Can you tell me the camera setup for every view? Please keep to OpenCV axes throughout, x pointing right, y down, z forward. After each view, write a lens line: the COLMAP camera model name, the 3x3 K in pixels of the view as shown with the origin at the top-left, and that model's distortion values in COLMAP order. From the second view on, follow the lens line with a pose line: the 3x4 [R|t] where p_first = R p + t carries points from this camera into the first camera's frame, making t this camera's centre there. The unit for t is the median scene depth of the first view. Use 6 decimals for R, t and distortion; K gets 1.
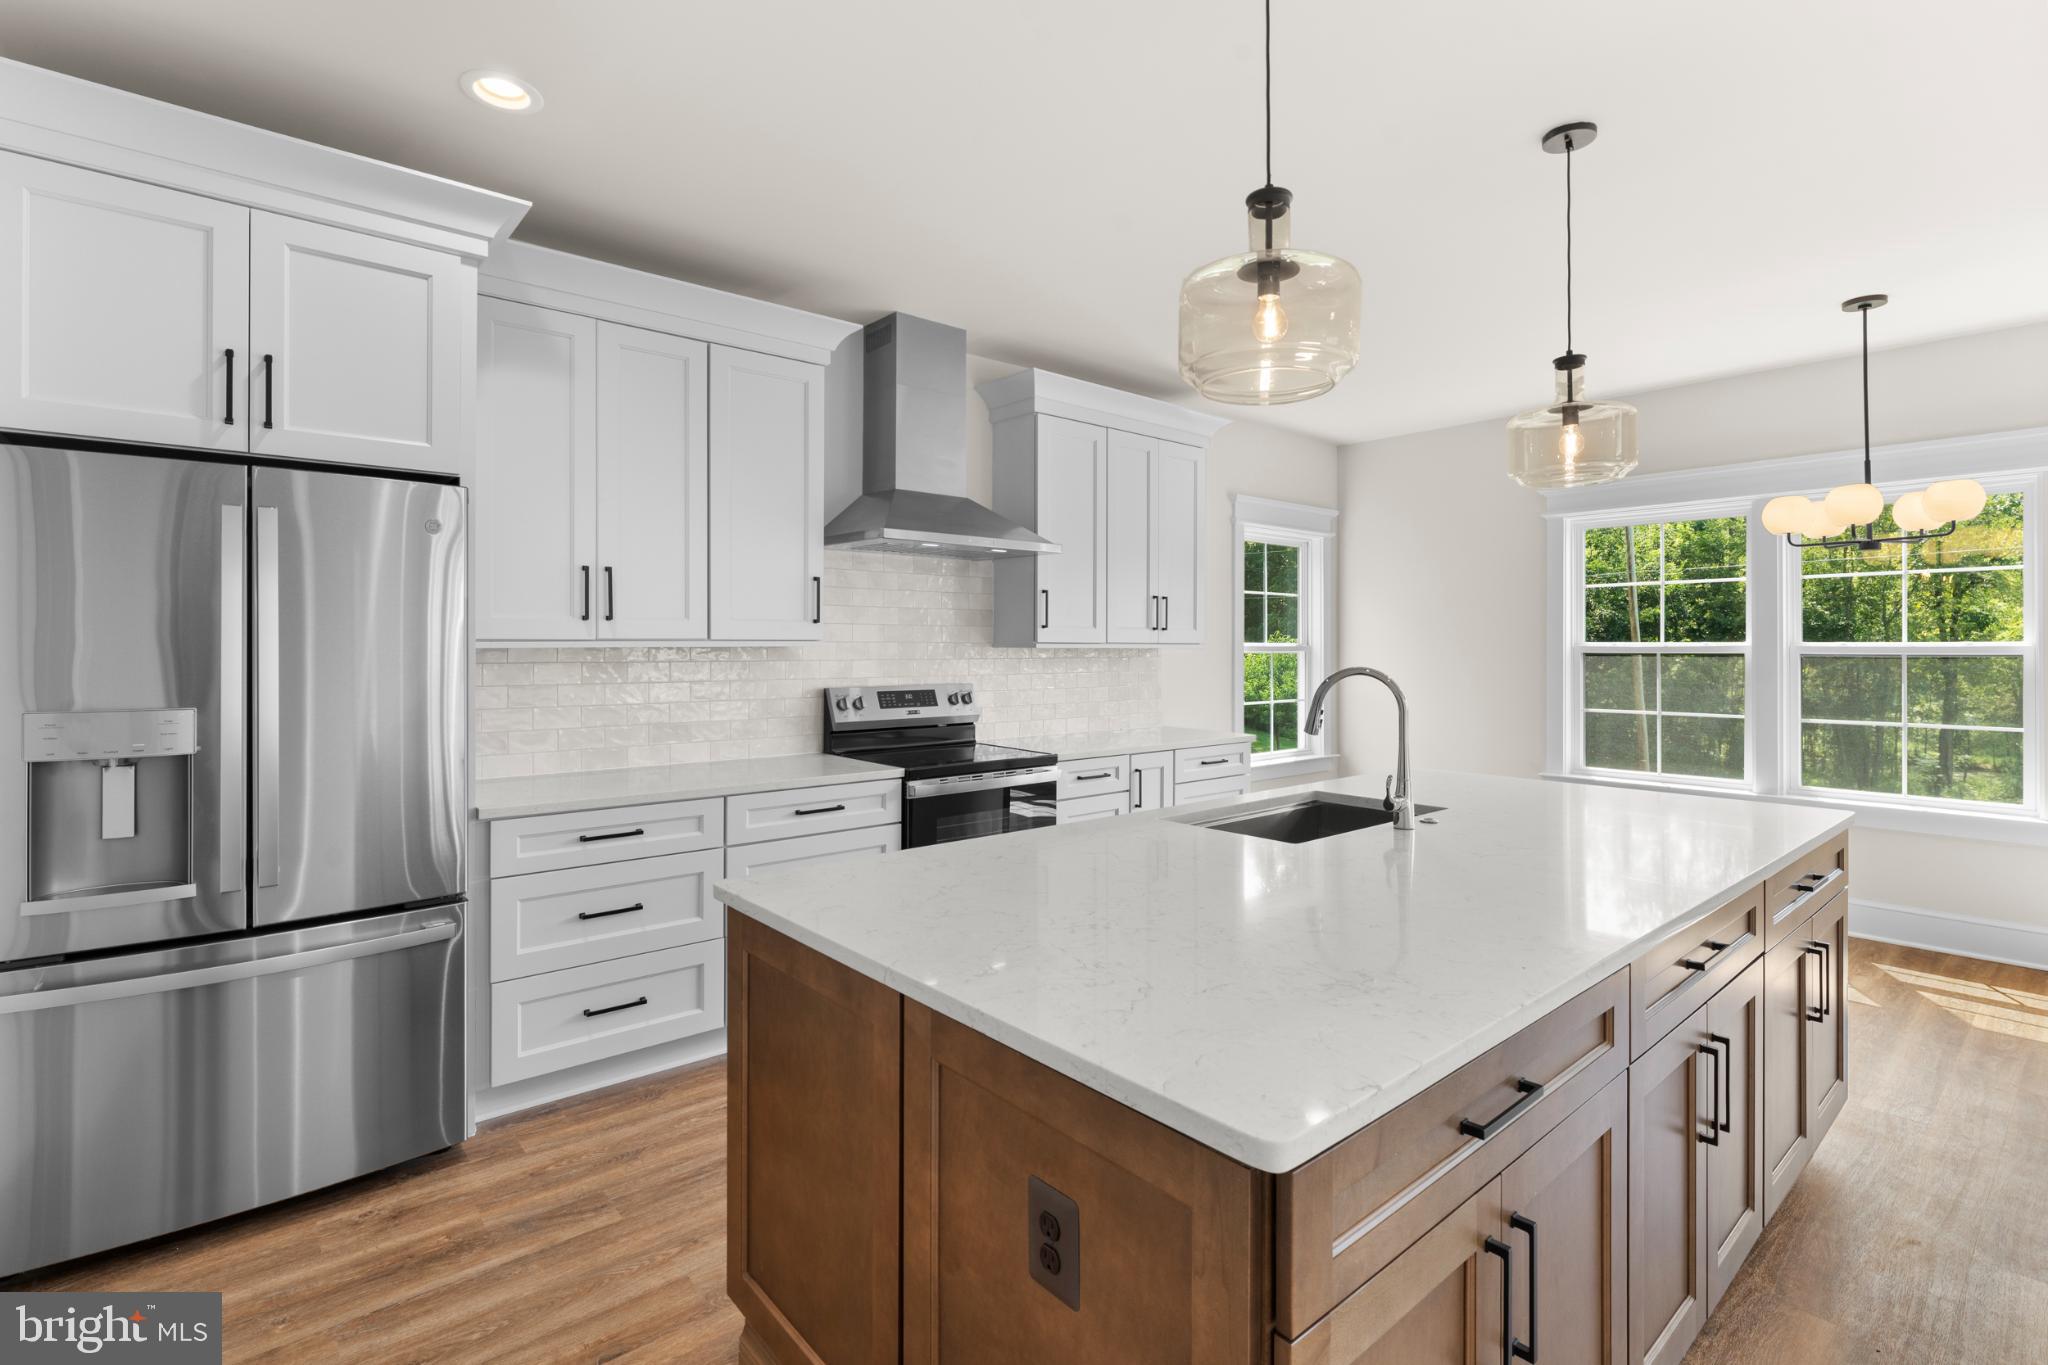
lens RADIAL K [[949.9, 0, 1009.2], [0, 949.9, 654.4], [0, 0, 1]] dist [-0.001986, 0.000160]
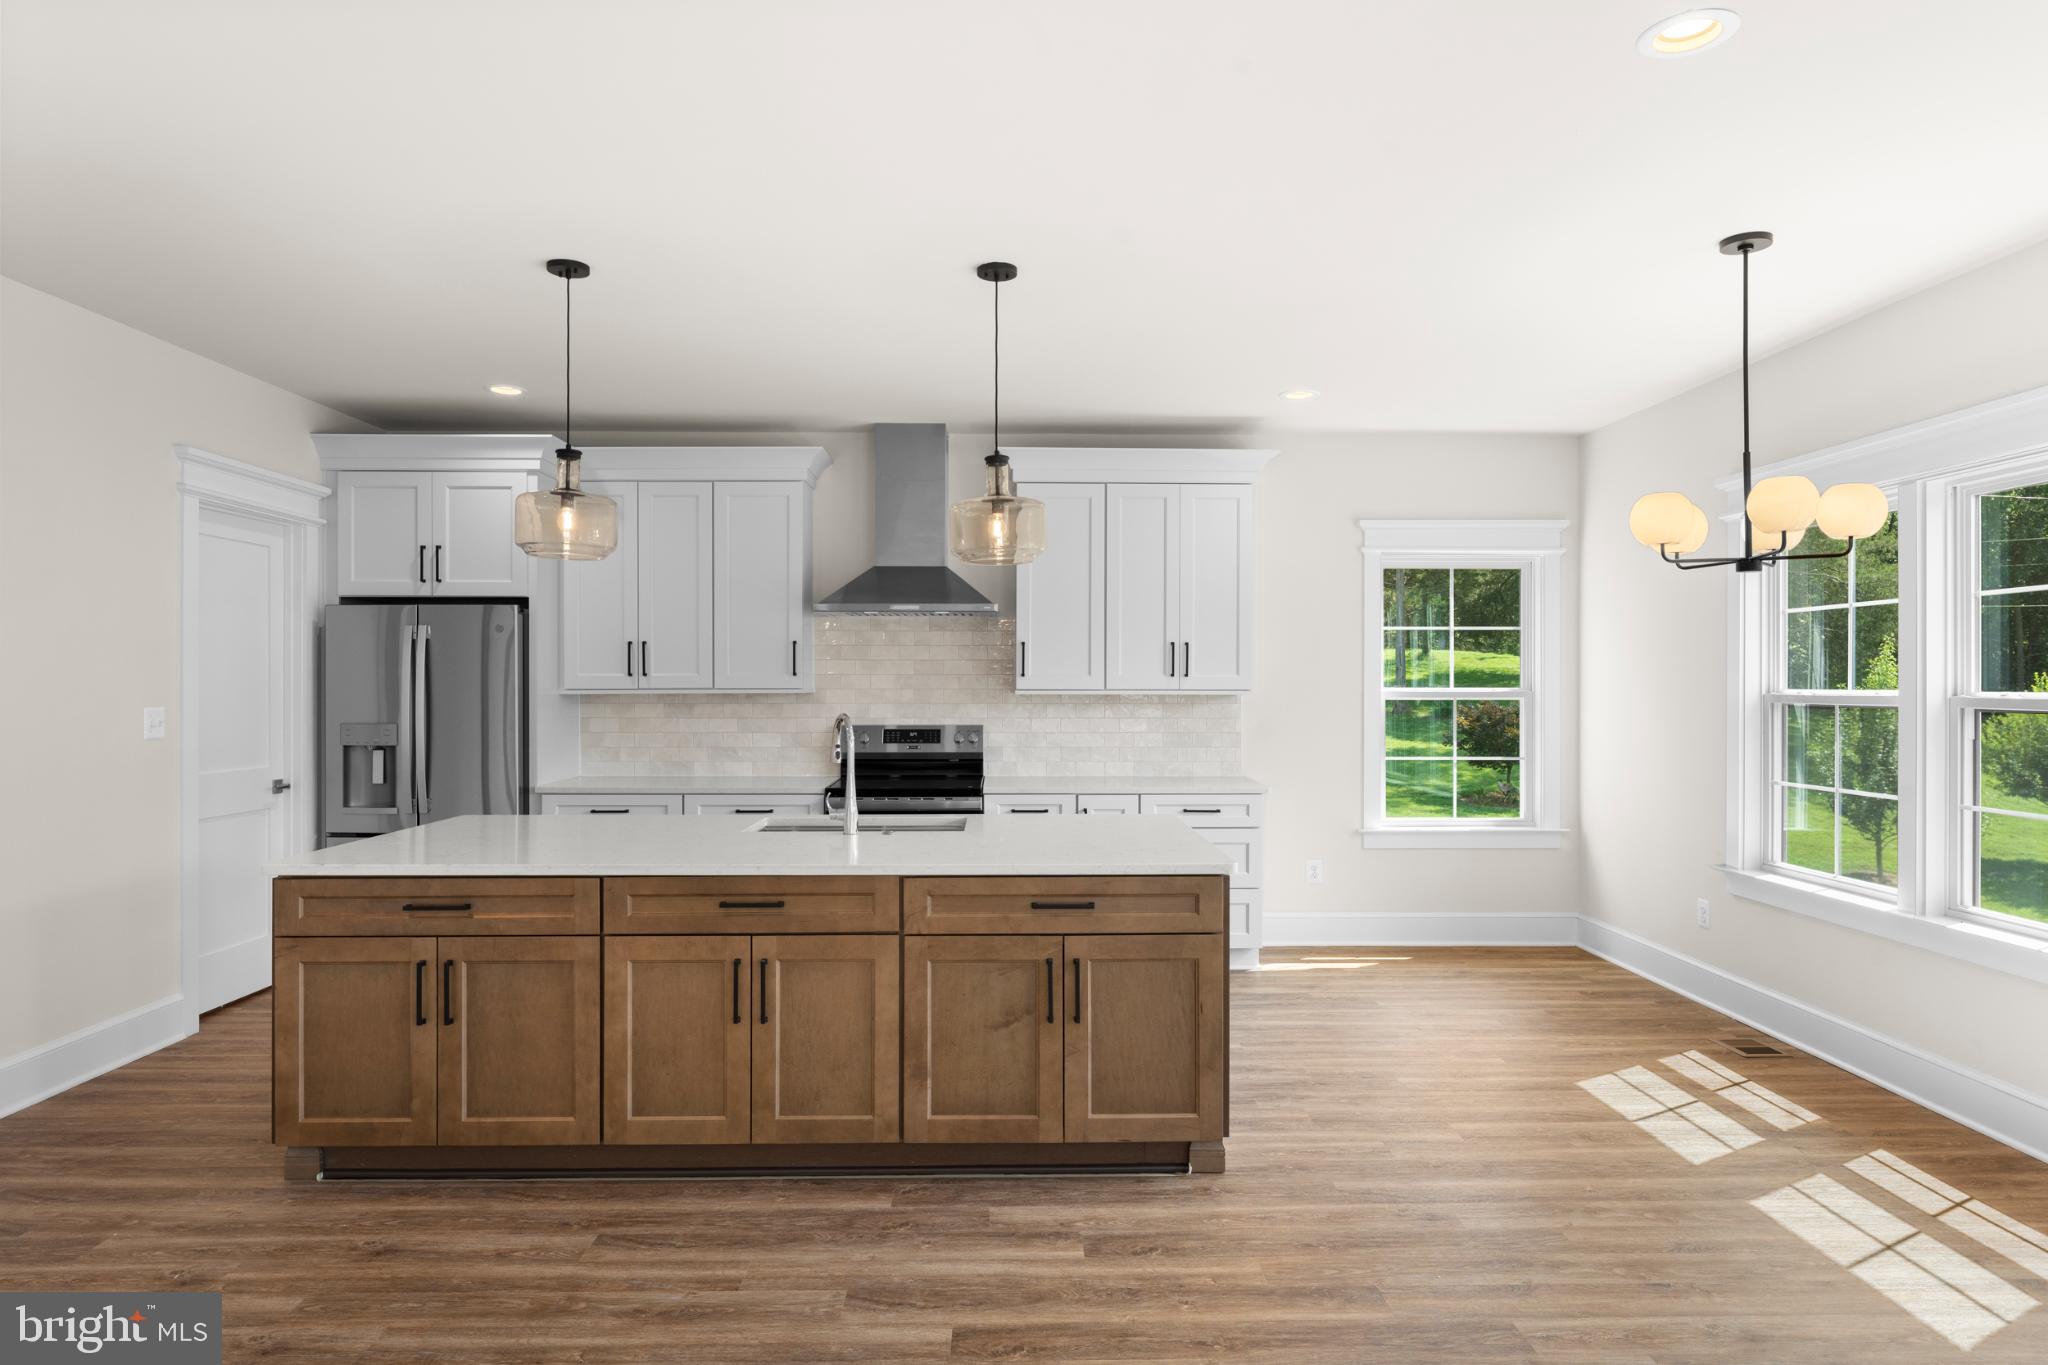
lens RADIAL K [[1198.8, 0, 1023.8], [0, 1198.8, 687.6], [0, 0, 1]] dist [0.003829, 0.000805]
pose [[0.777245, 0.002583, -0.629193, 1.004893], [-0.004592, 0.999988, -0.001568, -0.013384], [0.629182, 0.004108, 0.777247, -0.096743]]
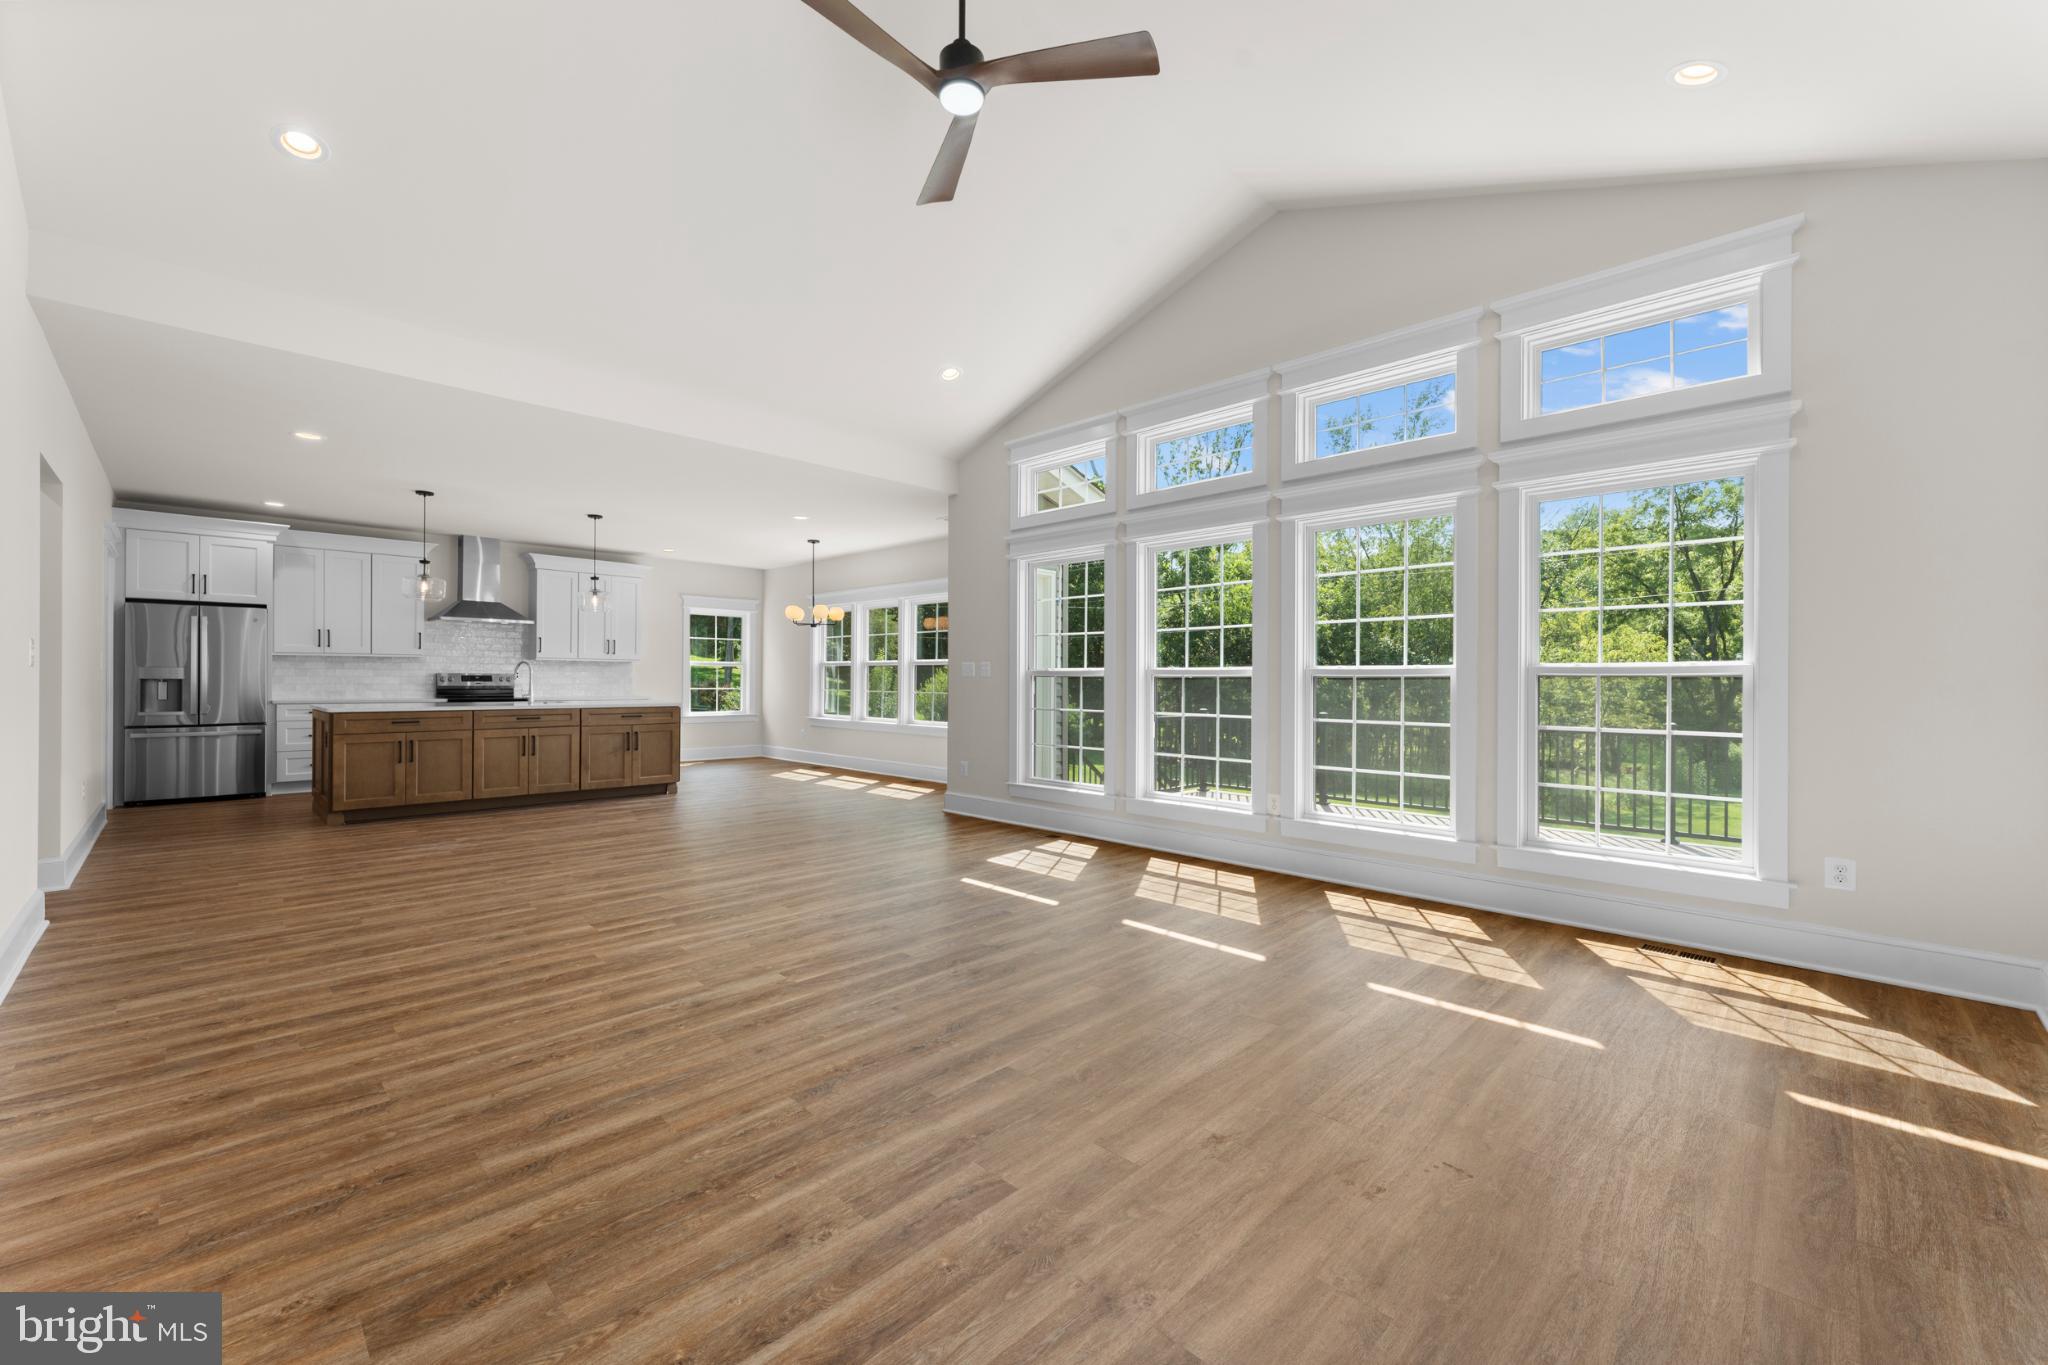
lens RADIAL K [[823.8, 0, 1020.2], [0, 823.8, 685.2], [0, 0, 1]] dist [0.002255, 0.000272]
pose [[0.995611, 0.004392, 0.093489, 1.235955], [-0.004411, 0.999990, -0.000004, 0.061857], [-0.093488, -0.000408, 0.995620, -1.484445]]
